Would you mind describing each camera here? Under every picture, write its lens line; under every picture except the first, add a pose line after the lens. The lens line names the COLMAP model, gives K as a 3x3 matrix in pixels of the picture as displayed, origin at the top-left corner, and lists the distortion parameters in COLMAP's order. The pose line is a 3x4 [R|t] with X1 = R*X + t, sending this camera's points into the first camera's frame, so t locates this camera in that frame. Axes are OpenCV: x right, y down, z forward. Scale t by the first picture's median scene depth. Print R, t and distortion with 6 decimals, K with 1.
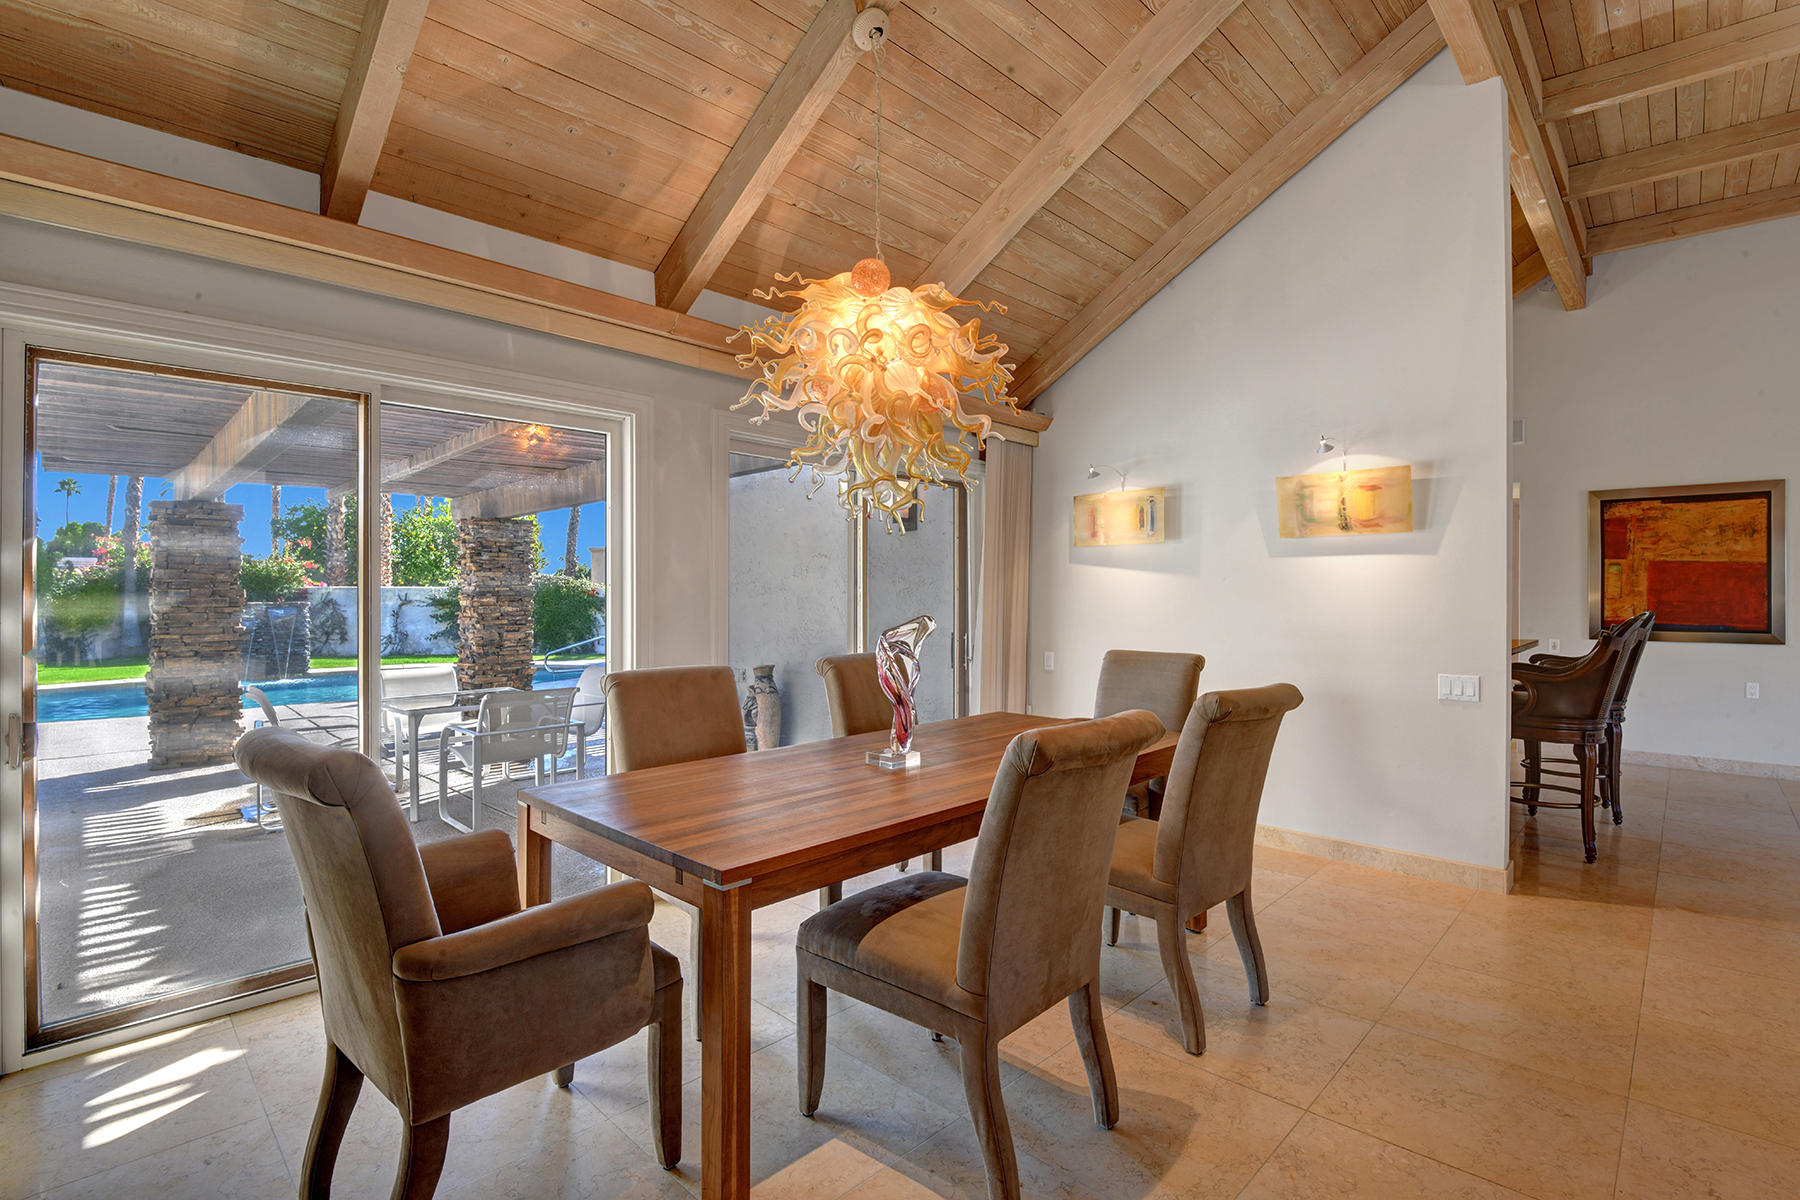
lens RADIAL K [[834.7, 0, 927.8], [0, 834.7, 590.0], [0, 0, 1]] dist [-0.004385, -0.013221]
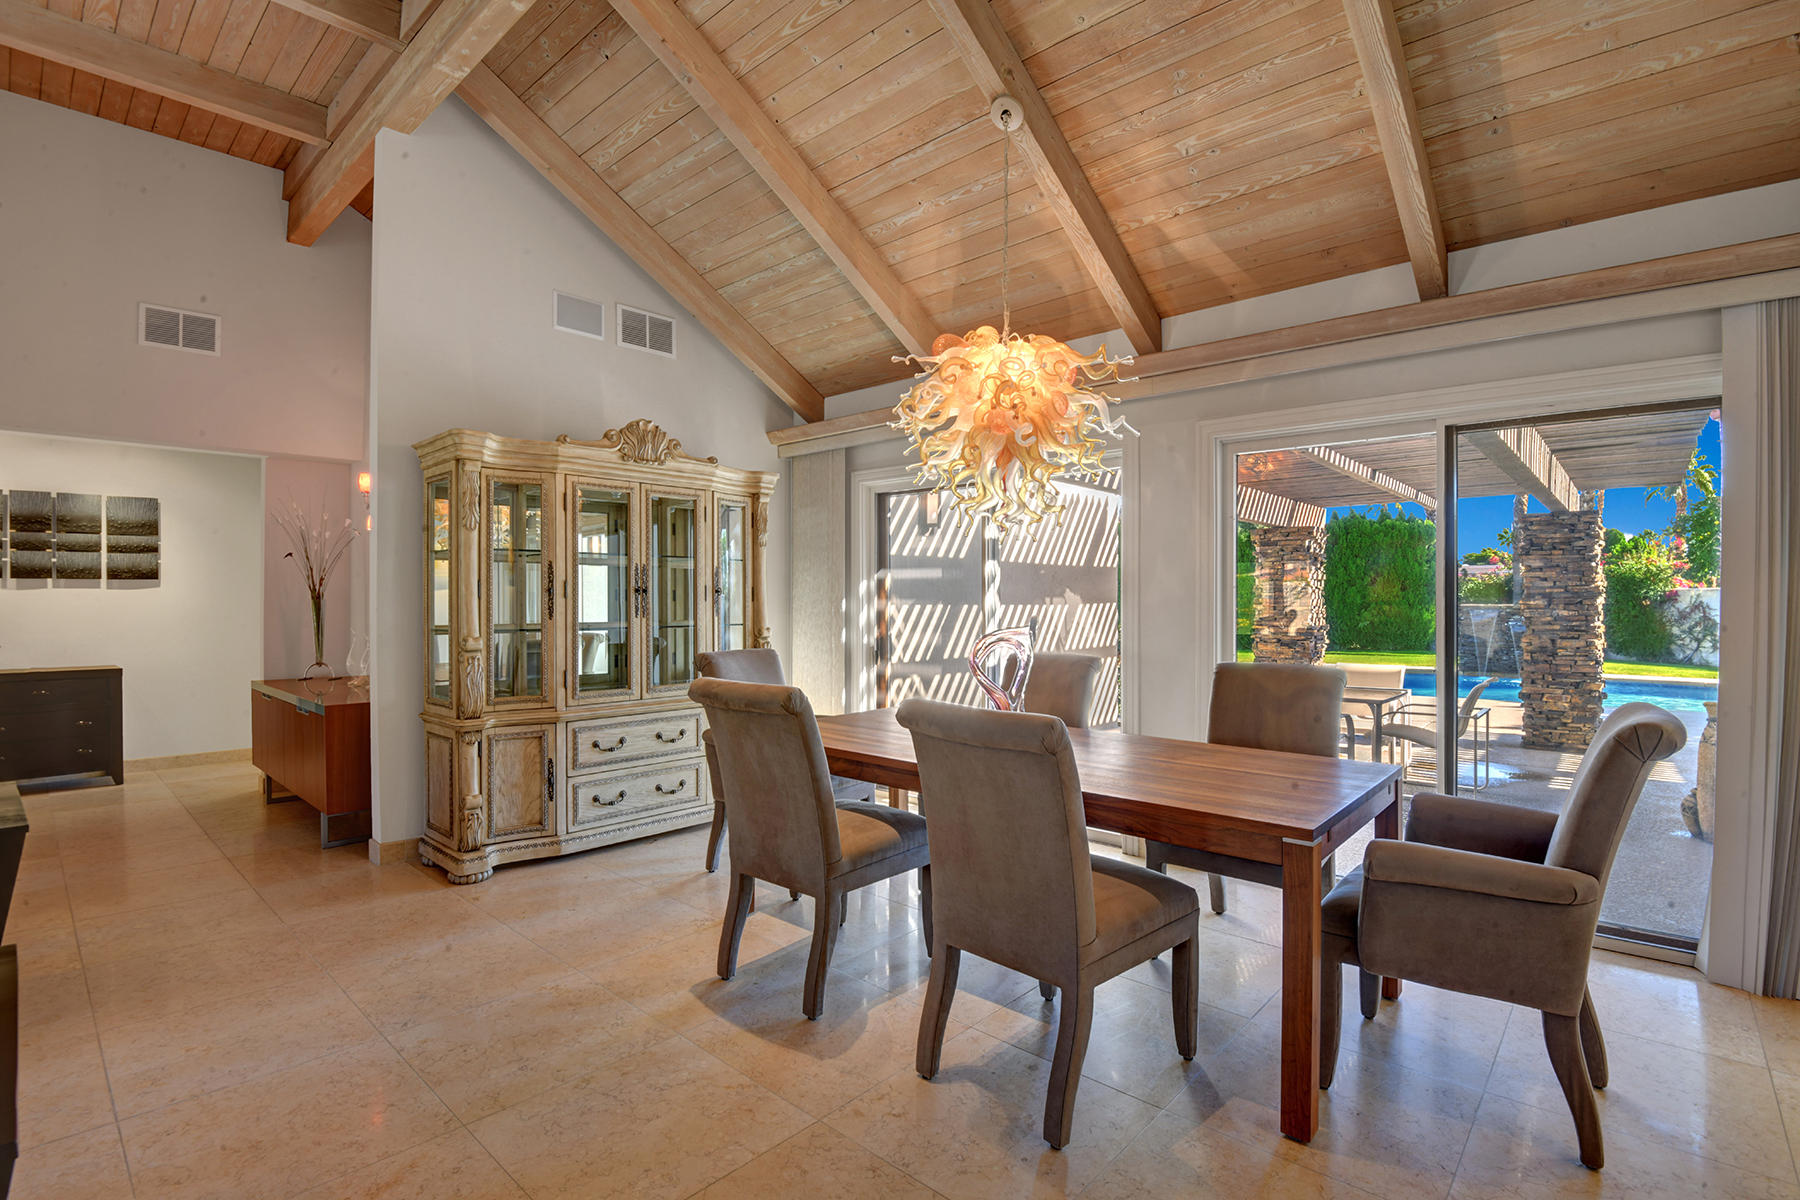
lens RADIAL K [[834.7, 0, 902.0], [0, 834.7, 591.7], [0, 0, 1]] dist [-0.004385, -0.013221]
pose [[-0.007105, -0.001394, -0.999974, 2.005475], [0.000712, 0.999999, -0.001399, 0.003406], [0.999975, -0.000722, -0.007104, 1.553212]]
